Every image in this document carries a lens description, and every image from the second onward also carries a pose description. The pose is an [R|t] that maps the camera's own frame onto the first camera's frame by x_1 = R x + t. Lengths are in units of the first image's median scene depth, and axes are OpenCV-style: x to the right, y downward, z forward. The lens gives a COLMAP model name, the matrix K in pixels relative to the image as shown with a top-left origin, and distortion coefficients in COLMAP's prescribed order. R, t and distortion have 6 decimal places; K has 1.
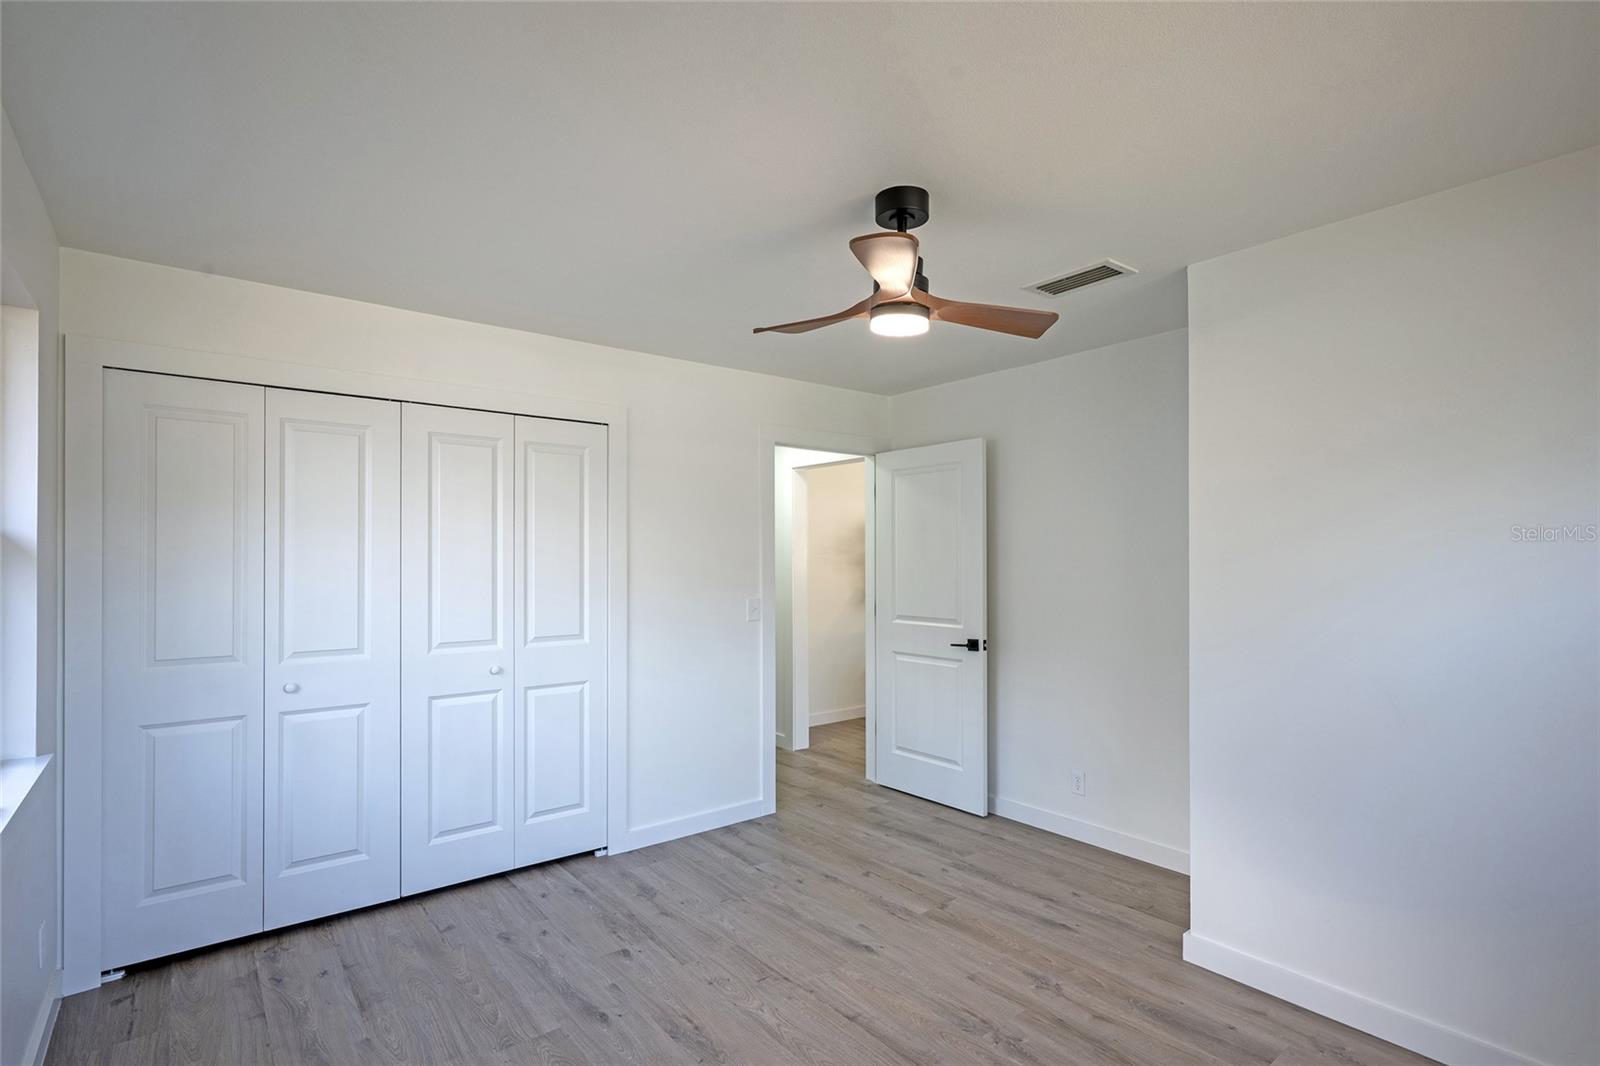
lens RADIAL K [[771.8, 0, 797.4], [0, 771.8, 541.5], [0, 0, 1]] dist [-0.001625, 0.001885]
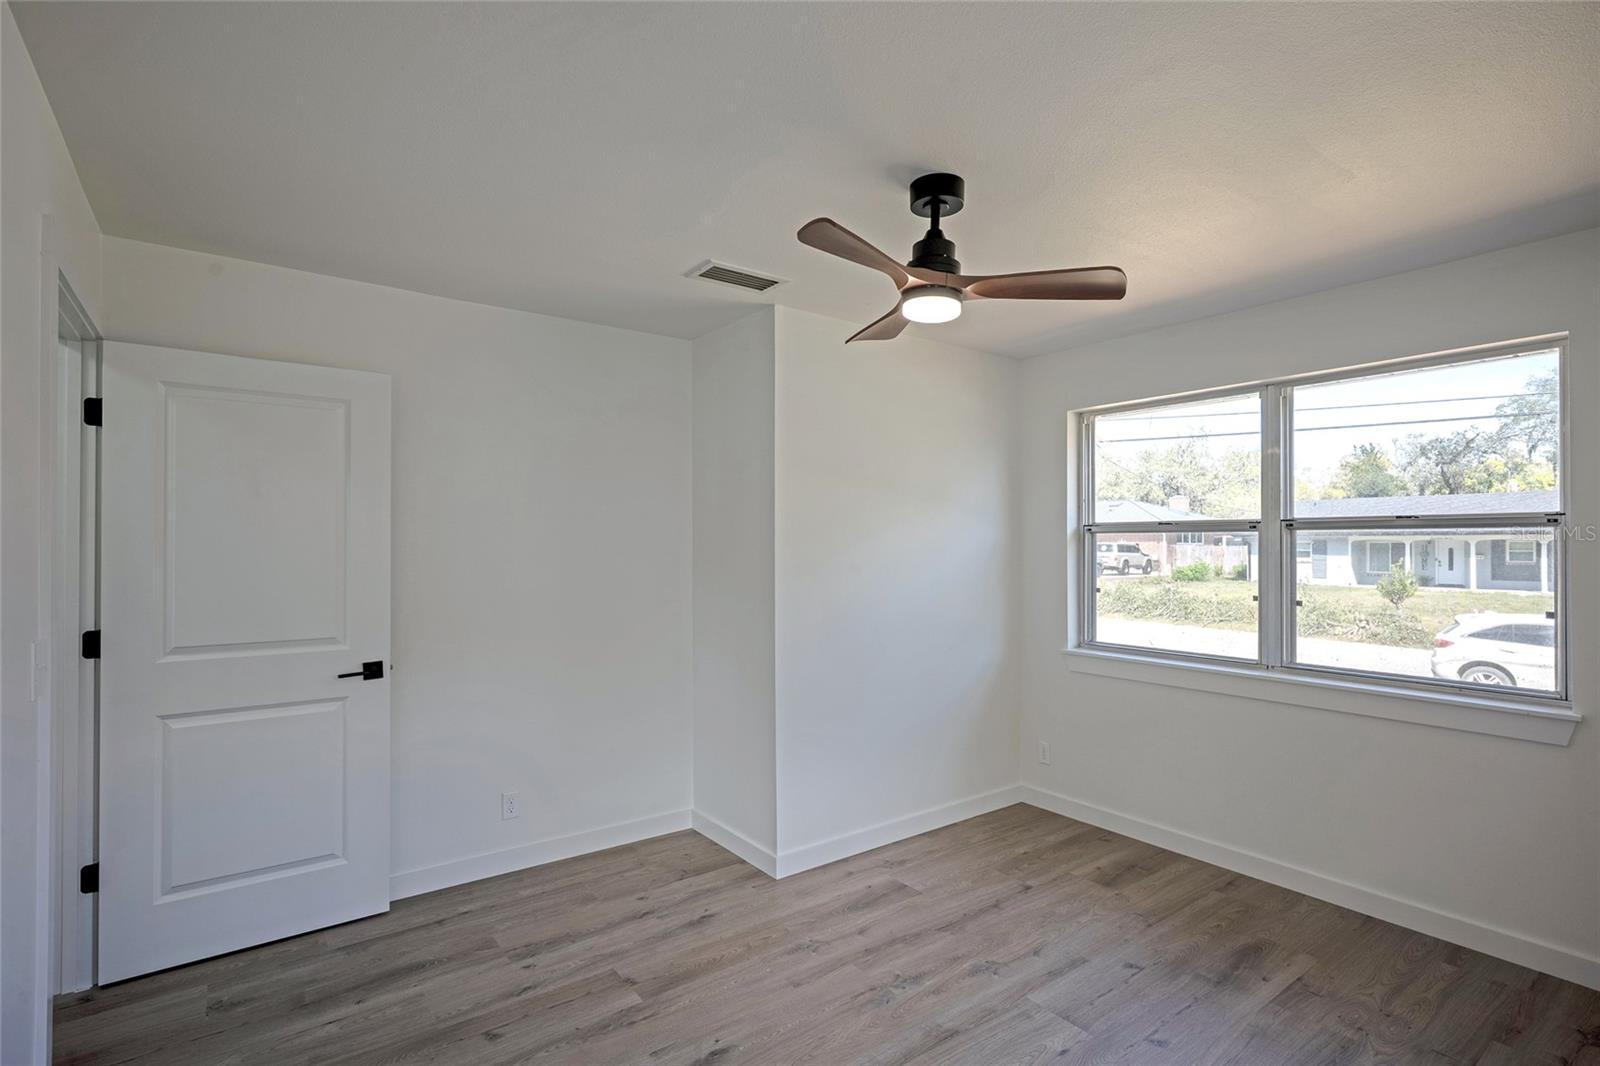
lens RADIAL K [[771.8, 0, 800.8], [0, 771.8, 539.5], [0, 0, 1]] dist [-0.001625, 0.001885]
pose [[0.026953, 0.010067, 0.999586, -0.567591], [-0.022261, 0.999707, -0.009468, 0.019861], [-0.999389, -0.021997, 0.027169, 0.761848]]
